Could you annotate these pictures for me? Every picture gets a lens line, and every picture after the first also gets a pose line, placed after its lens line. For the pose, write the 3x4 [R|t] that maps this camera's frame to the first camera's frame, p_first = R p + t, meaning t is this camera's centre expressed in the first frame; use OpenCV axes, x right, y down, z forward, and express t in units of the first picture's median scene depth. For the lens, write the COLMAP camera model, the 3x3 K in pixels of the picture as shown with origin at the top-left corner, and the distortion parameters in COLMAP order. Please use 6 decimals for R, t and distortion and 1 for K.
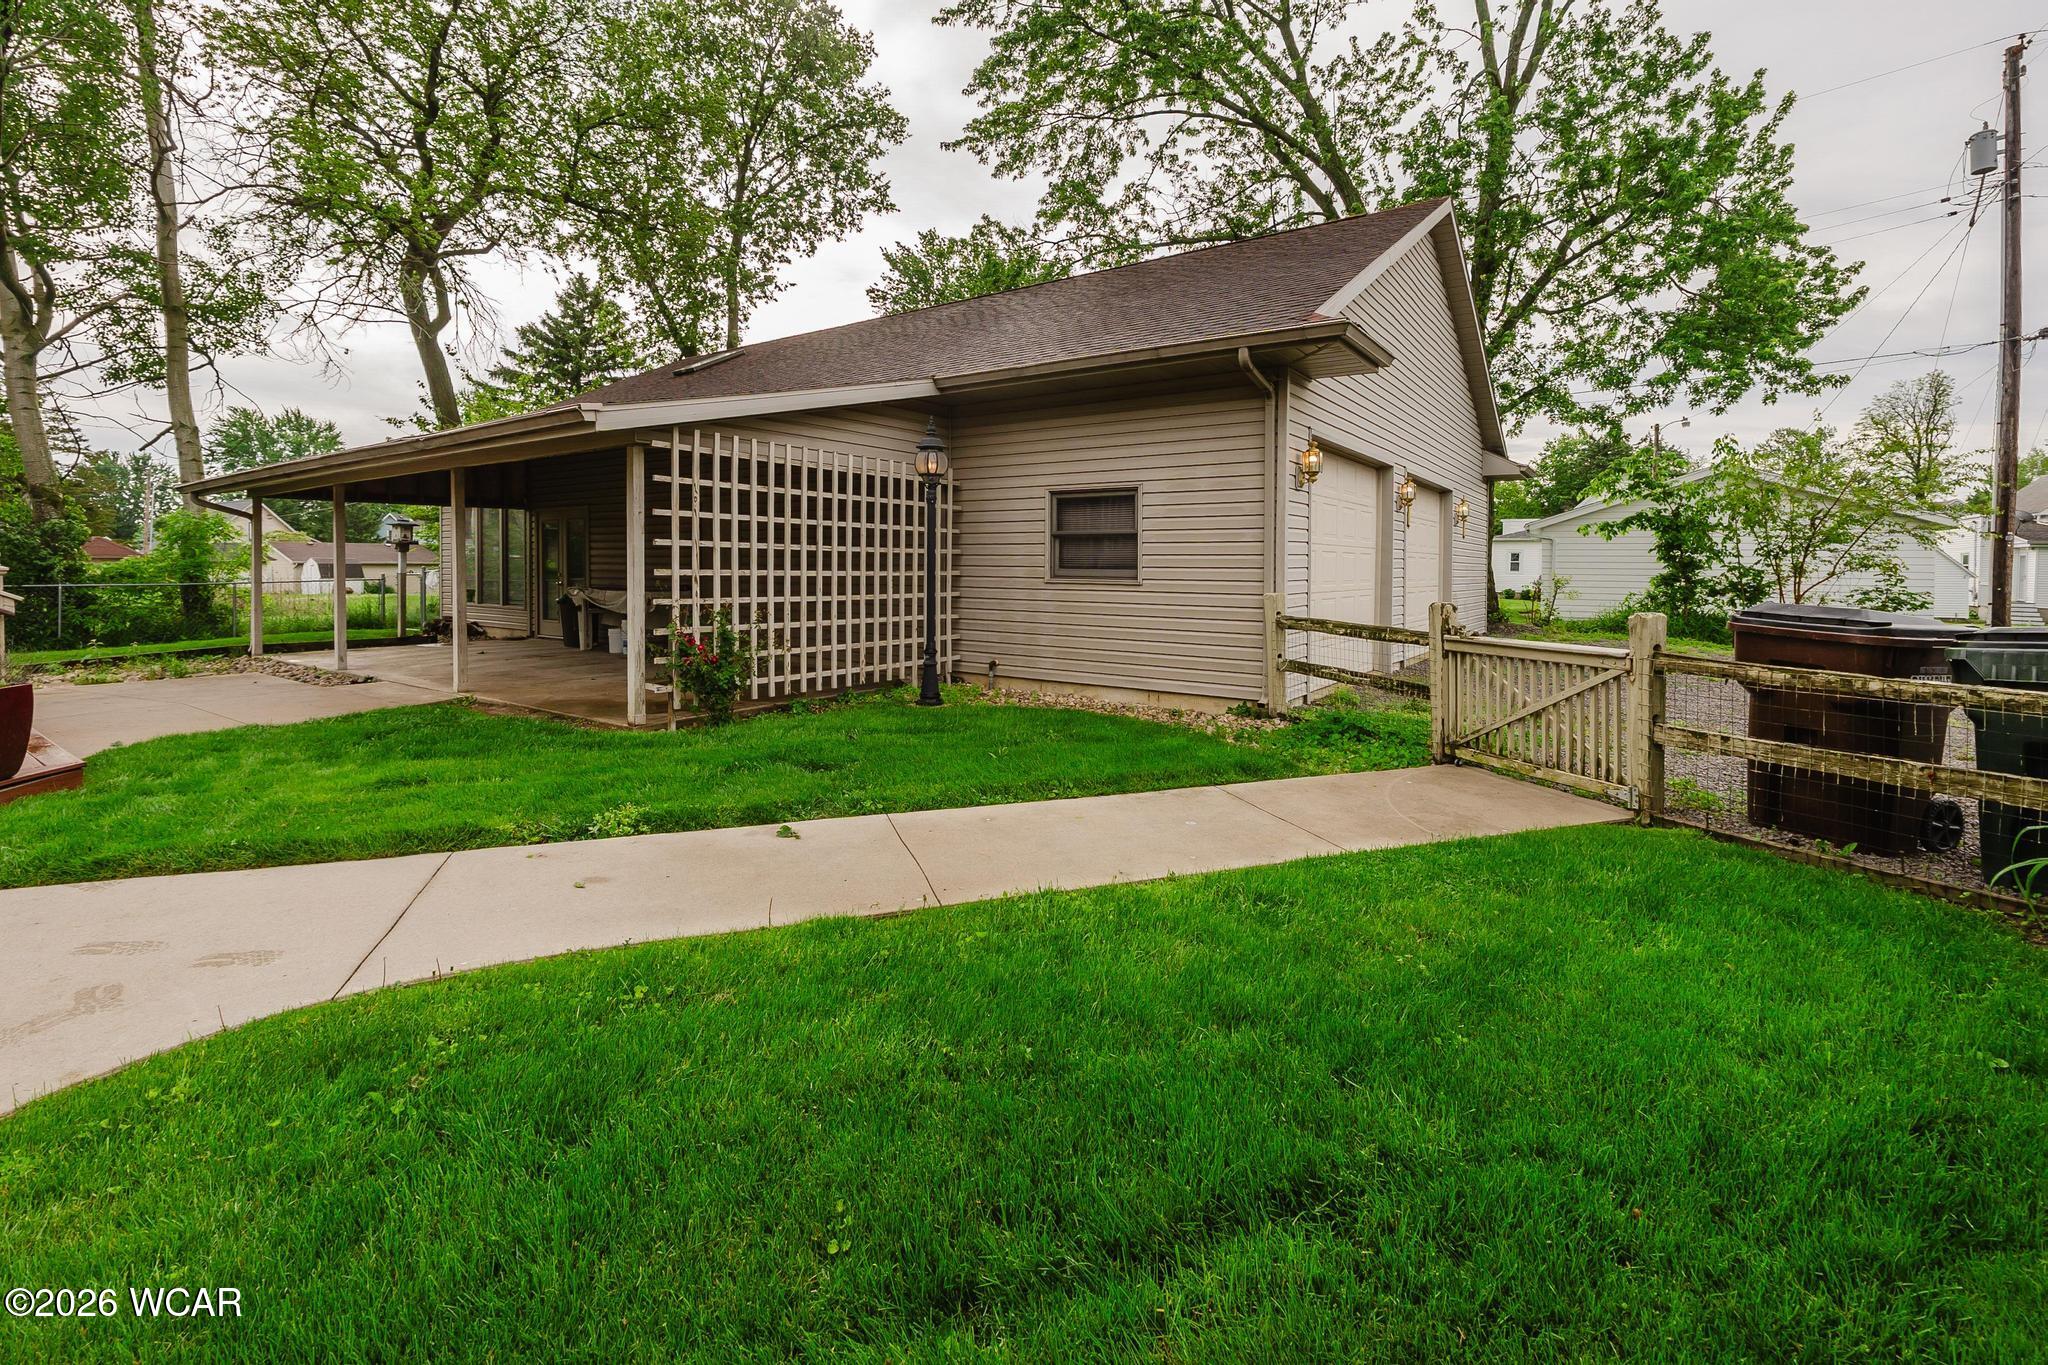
lens RADIAL K [[888.4, 0, 1001.5], [0, 888.4, 588.5], [0, 0, 1]] dist [0.000598, -0.000014]
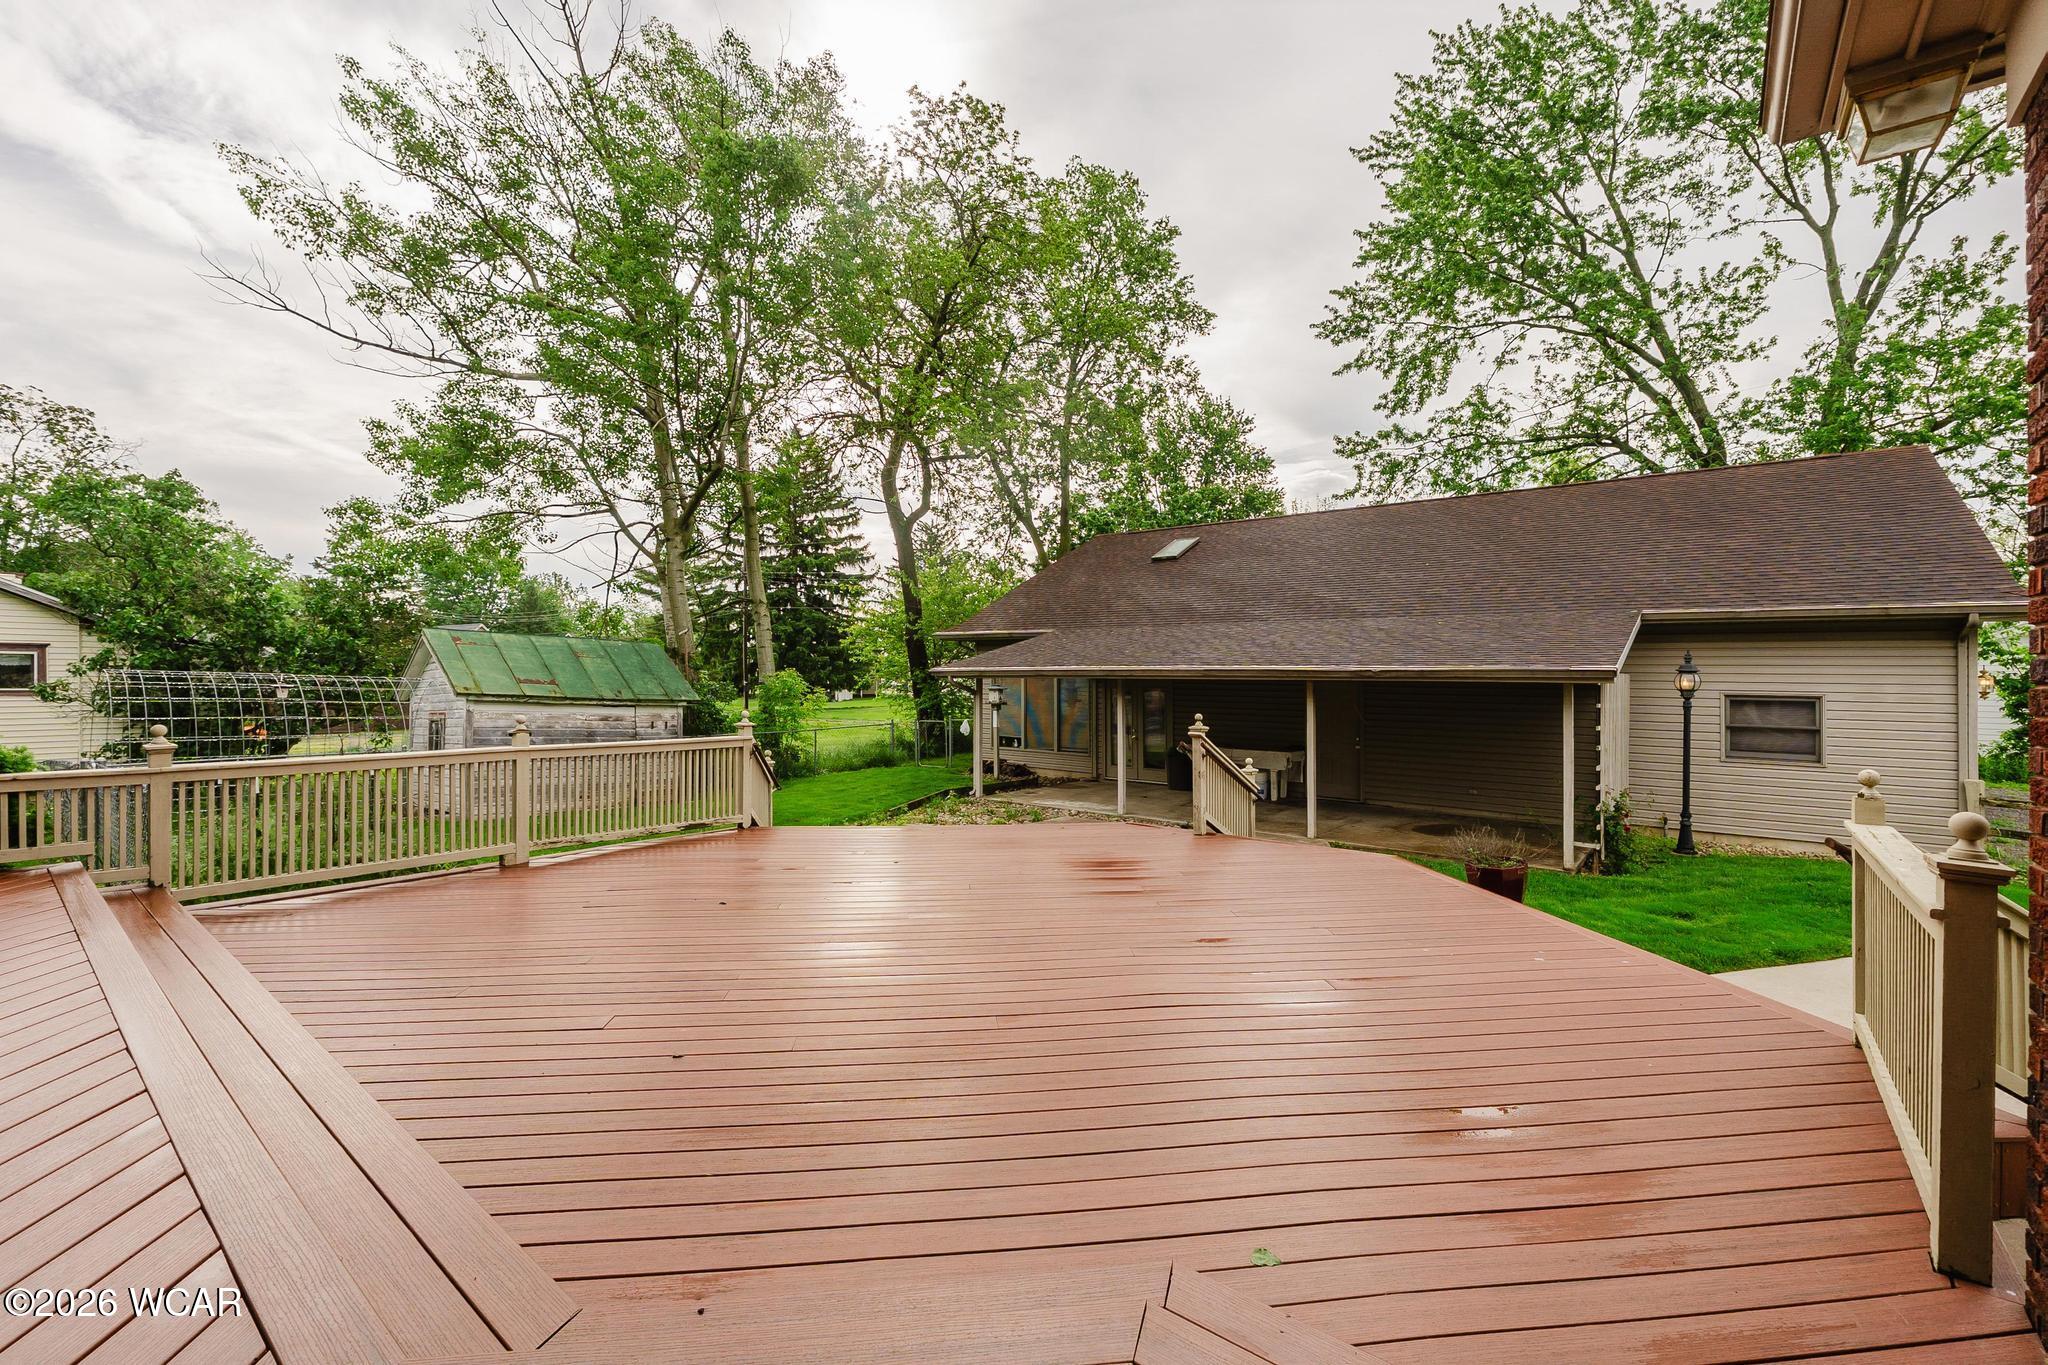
lens RADIAL K [[862.8, 0, 1024.0], [0, 862.8, 682.5], [0, 0, 1]] dist [0.000574, -0.000211]
pose [[0.998871, 0.002462, -0.047432, -0.448527], [-0.003295, 0.999842, -0.017485, -0.047367], [0.047381, 0.017622, 0.998721, -0.176458]]
